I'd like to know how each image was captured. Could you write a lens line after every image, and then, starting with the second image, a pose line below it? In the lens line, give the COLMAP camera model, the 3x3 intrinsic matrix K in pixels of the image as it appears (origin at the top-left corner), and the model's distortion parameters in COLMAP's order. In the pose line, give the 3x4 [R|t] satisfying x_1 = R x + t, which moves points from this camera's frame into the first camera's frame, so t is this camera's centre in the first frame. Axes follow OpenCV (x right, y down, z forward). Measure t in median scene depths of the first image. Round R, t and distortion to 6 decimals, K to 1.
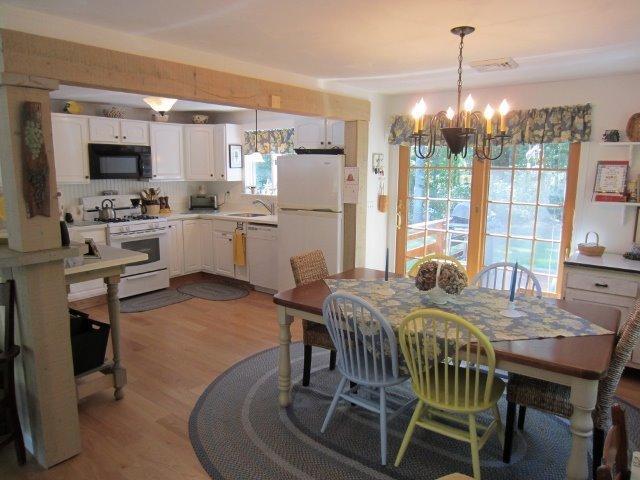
lens RADIAL K [[456.3, 0, 321.9], [0, 456.3, 239.5], [0, 0, 1]] dist [-0.033618, 0.012946]
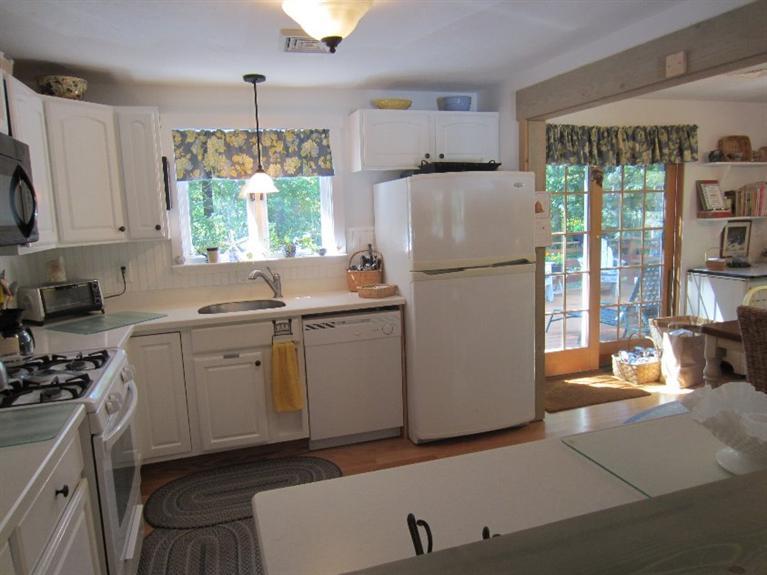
lens RADIAL K [[546.9, 0, 382.3], [0, 546.9, 288.2], [0, 0, 1]] dist [-0.033618, 0.012946]
pose [[0.573267, -0.146117, 0.806235, -0.563119], [0.172058, 0.983499, 0.055902, -0.082573], [-0.801100, 0.106673, 0.588948, 0.580335]]
